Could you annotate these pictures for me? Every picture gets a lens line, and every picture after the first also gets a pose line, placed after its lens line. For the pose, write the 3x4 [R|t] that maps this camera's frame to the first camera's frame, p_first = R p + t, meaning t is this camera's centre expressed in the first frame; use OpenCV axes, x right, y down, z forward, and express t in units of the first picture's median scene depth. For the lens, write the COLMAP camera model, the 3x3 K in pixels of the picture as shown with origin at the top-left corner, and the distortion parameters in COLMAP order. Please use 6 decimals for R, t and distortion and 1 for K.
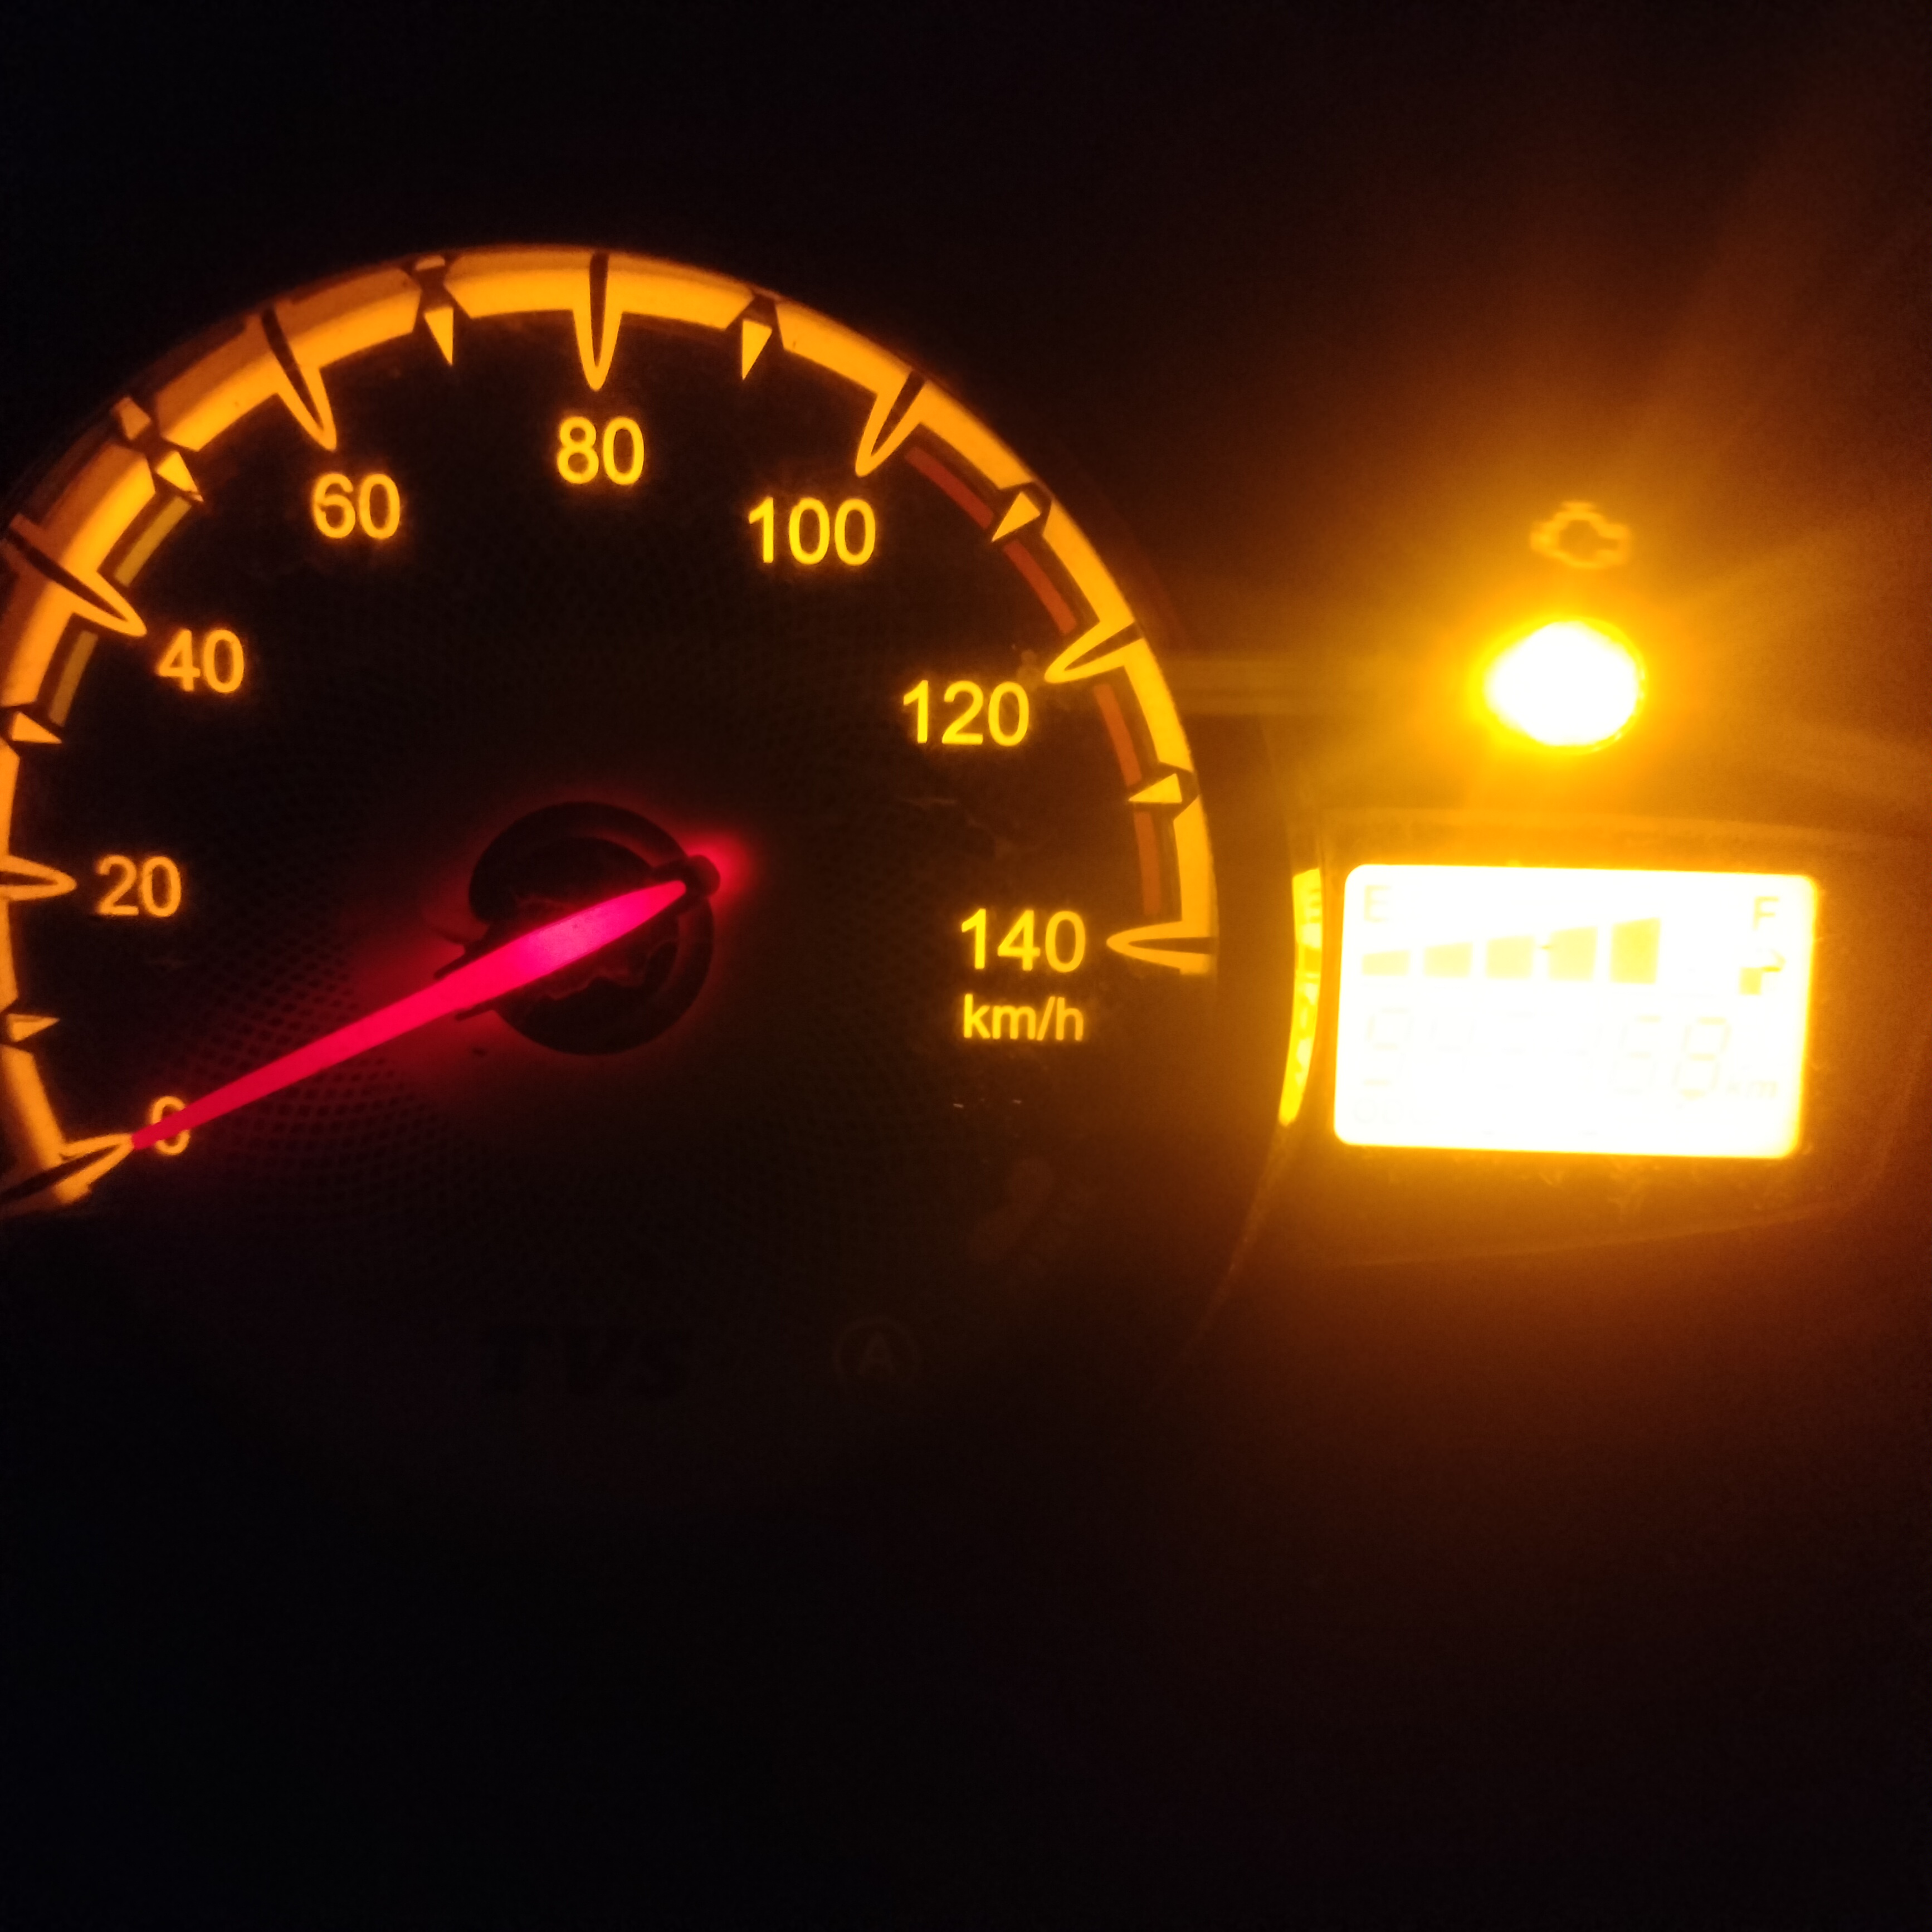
lens RADIAL K [[1998.3, 0, 959.4], [0, 1998.3, 965.1], [0, 0, 1]] dist [0.097418, -0.341699]
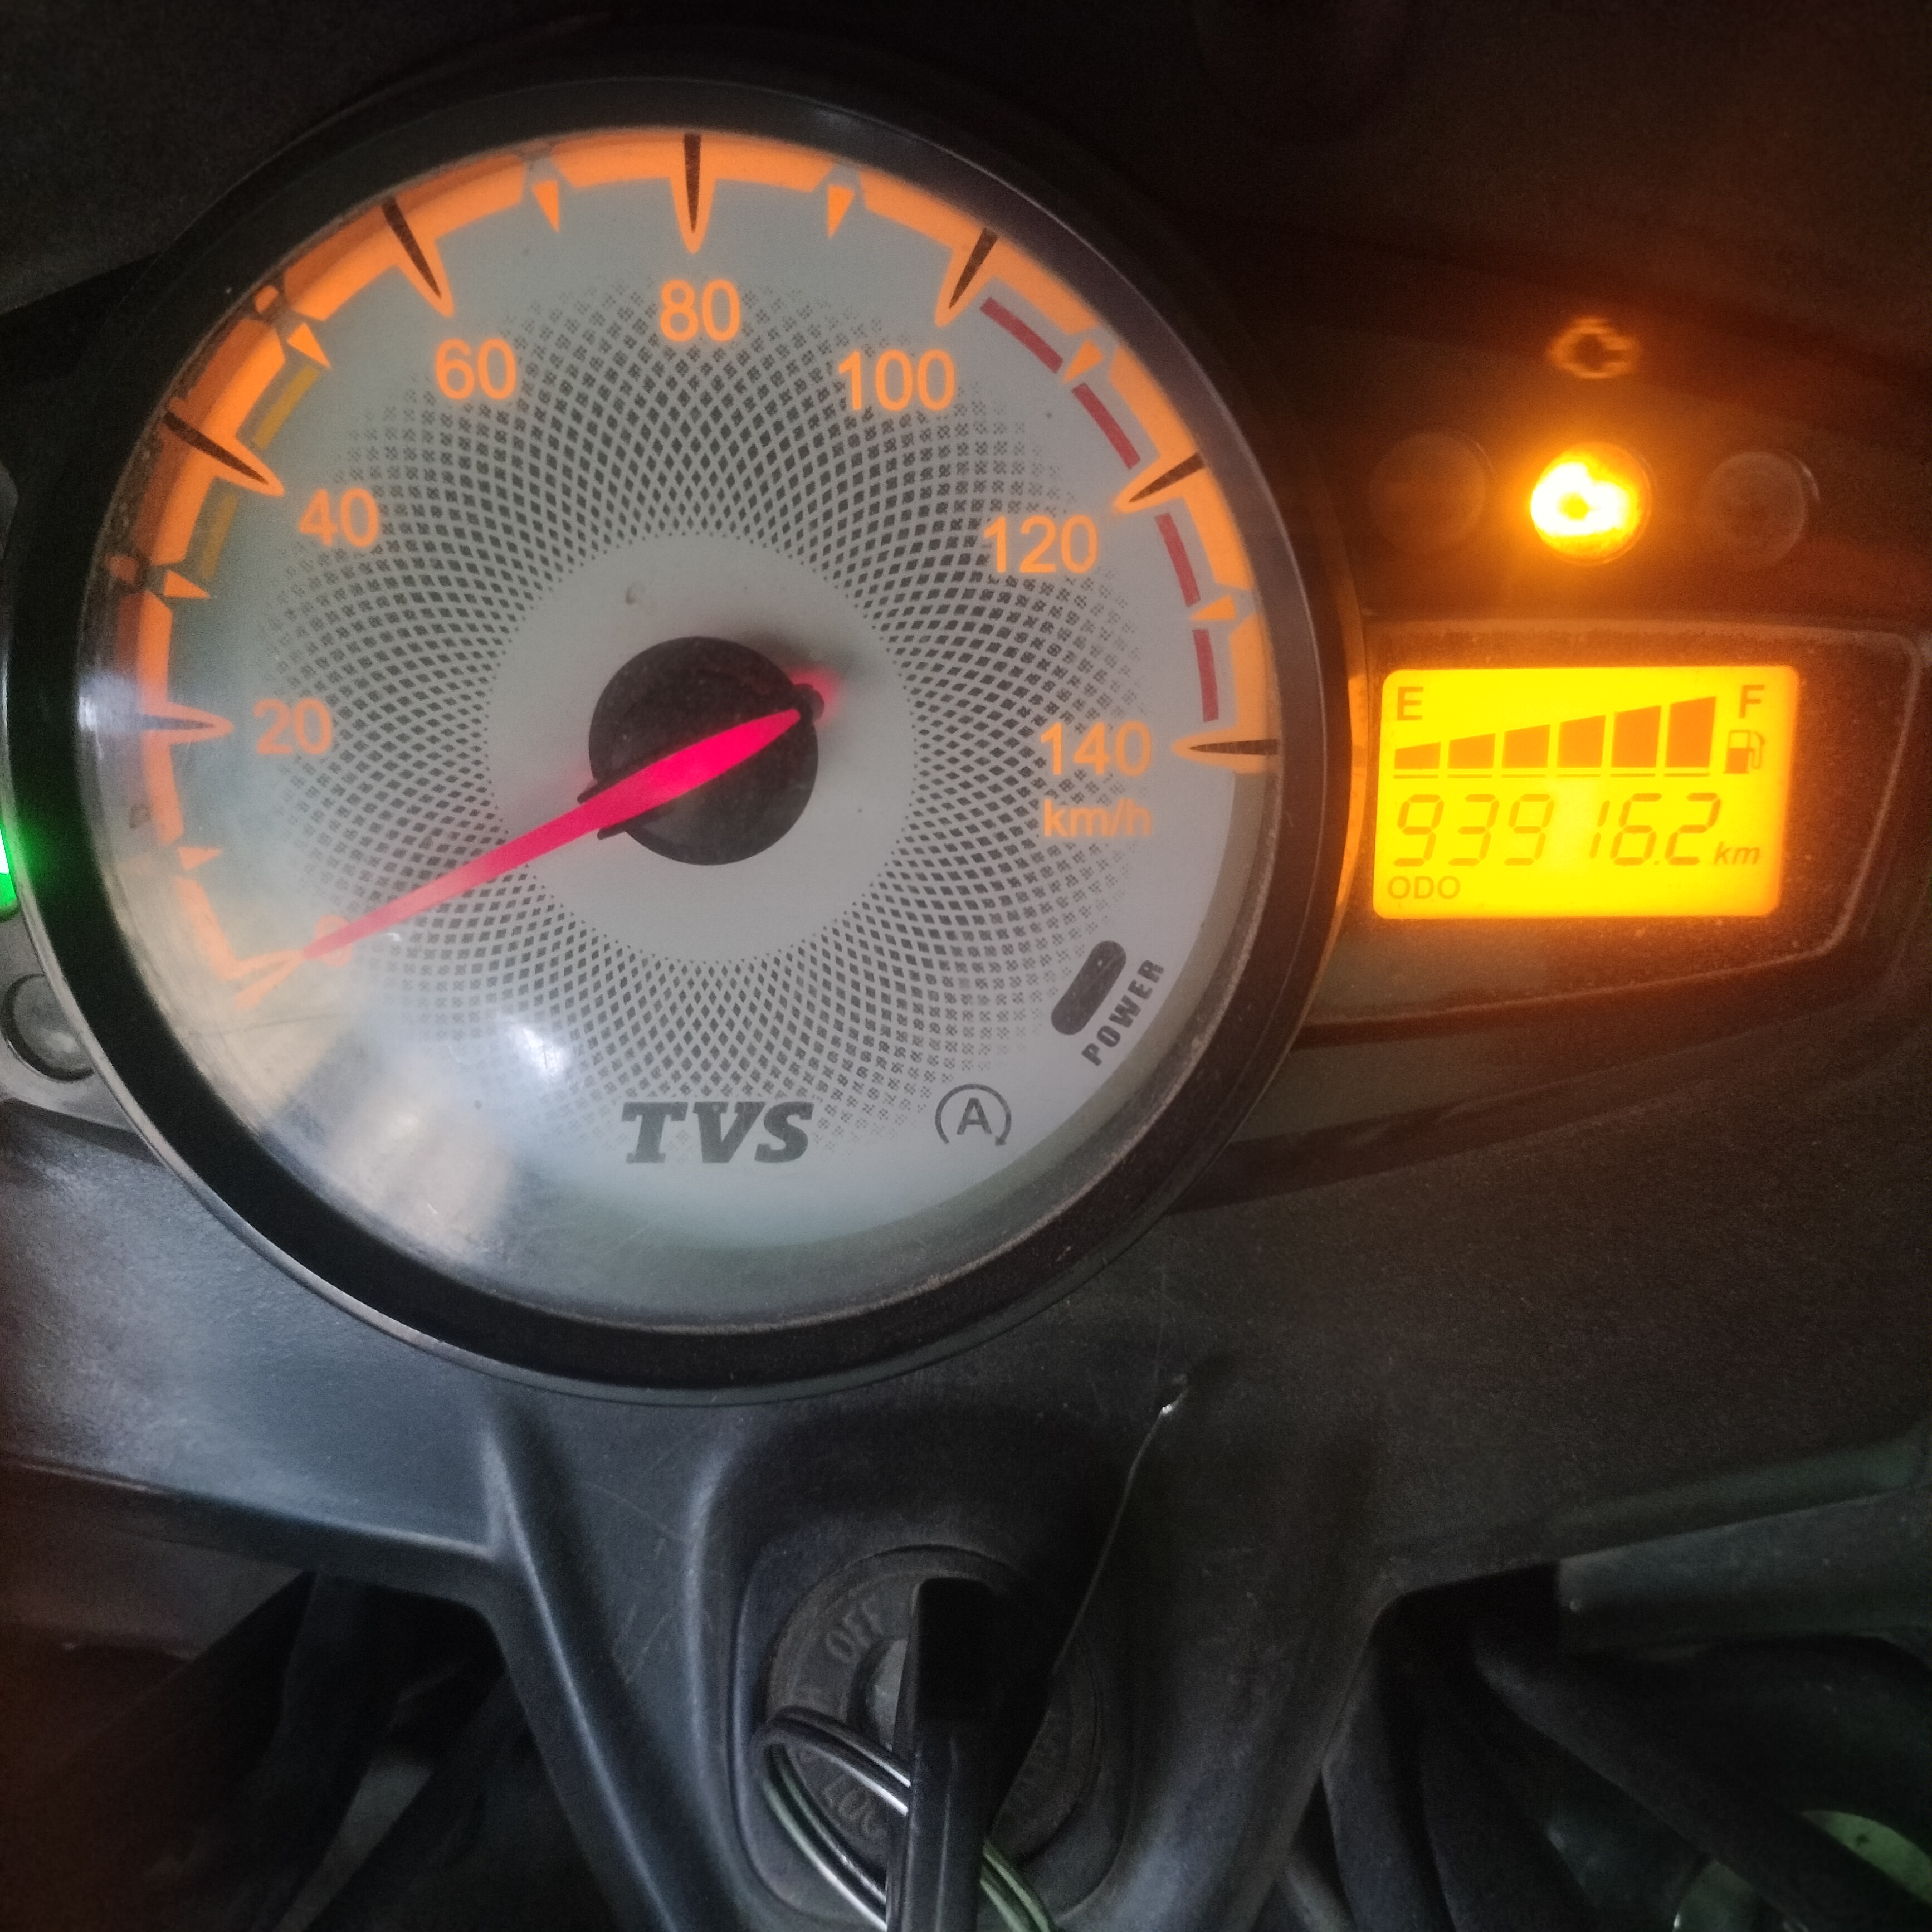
lens RADIAL K [[1998.3, 0, 959.4], [0, 1998.3, 965.1], [0, 0, 1]] dist [0.097418, -0.341699]
pose [[0.998739, -0.039605, 0.030864, -0.084787], [0.035582, 0.991956, 0.121482, -0.031348], [-0.035427, -0.120231, 0.992114, -0.126395]]
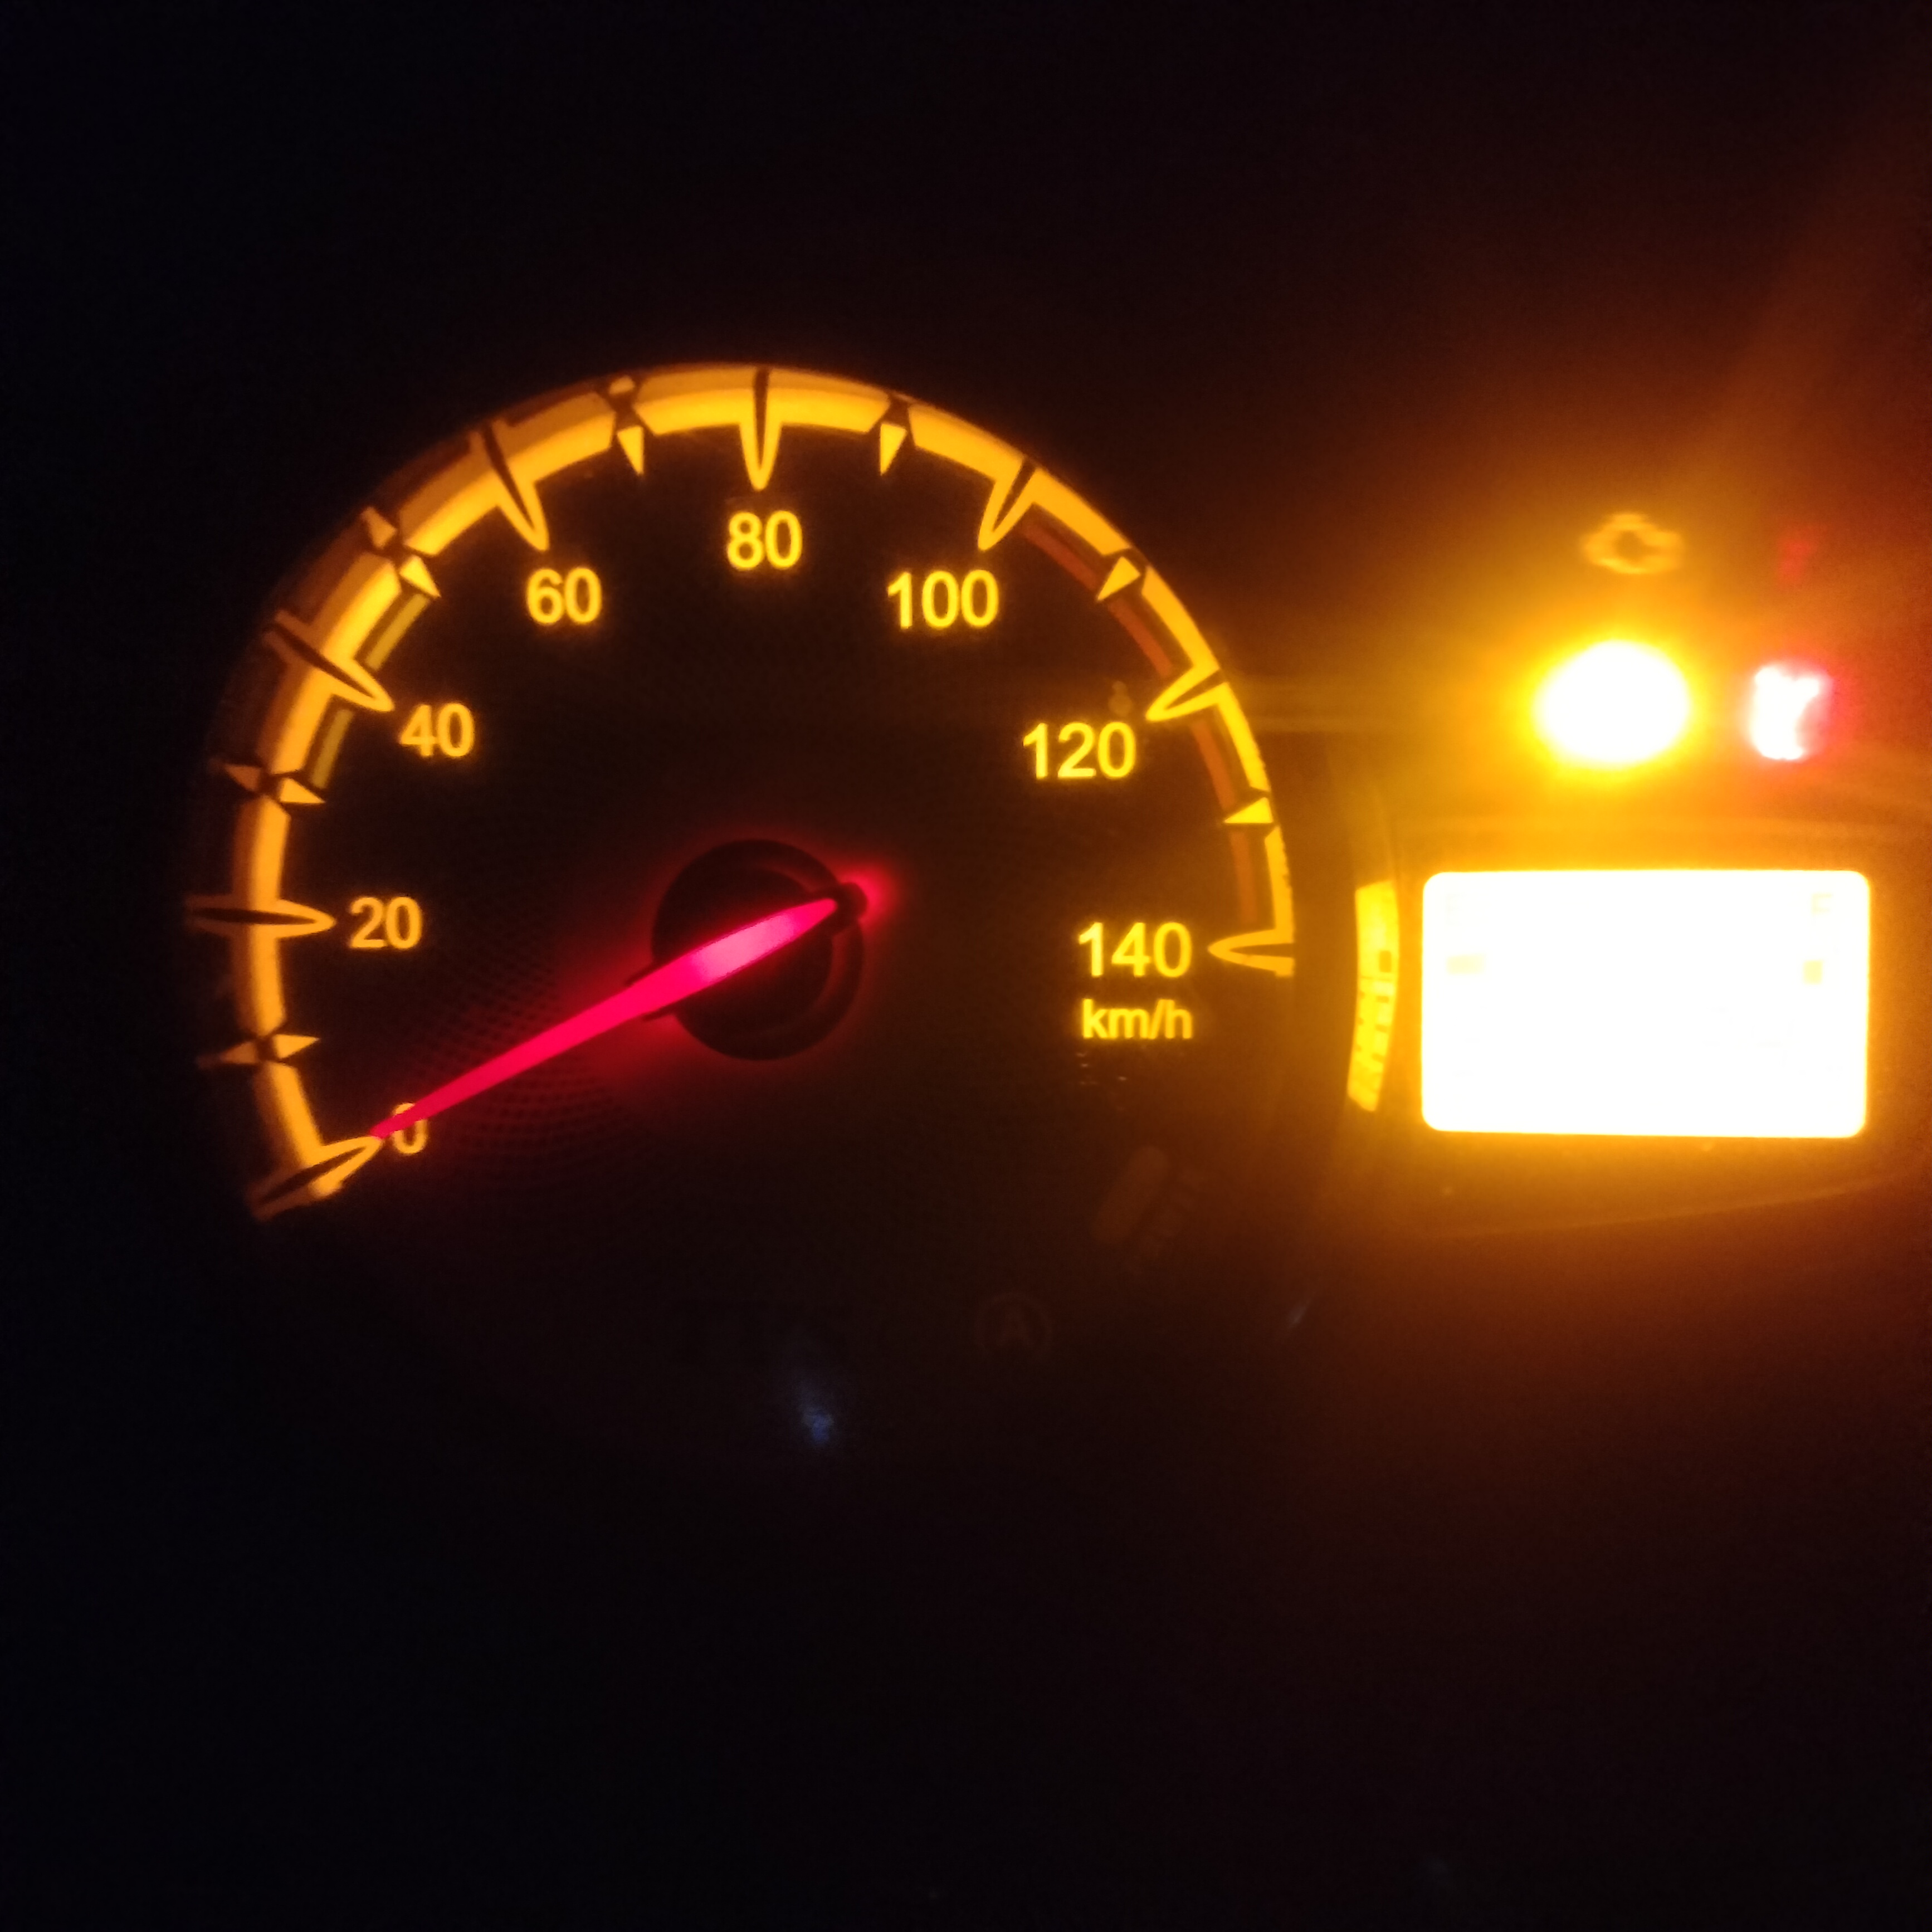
lens RADIAL K [[1998.3, 0, 959.4], [0, 1998.3, 965.1], [0, 0, 1]] dist [0.097418, -0.341699]
pose [[0.992488, -0.020837, -0.120556, 0.070460], [0.011433, 0.996874, -0.078173, 0.084310], [0.121808, 0.076207, 0.989624, -0.128151]]
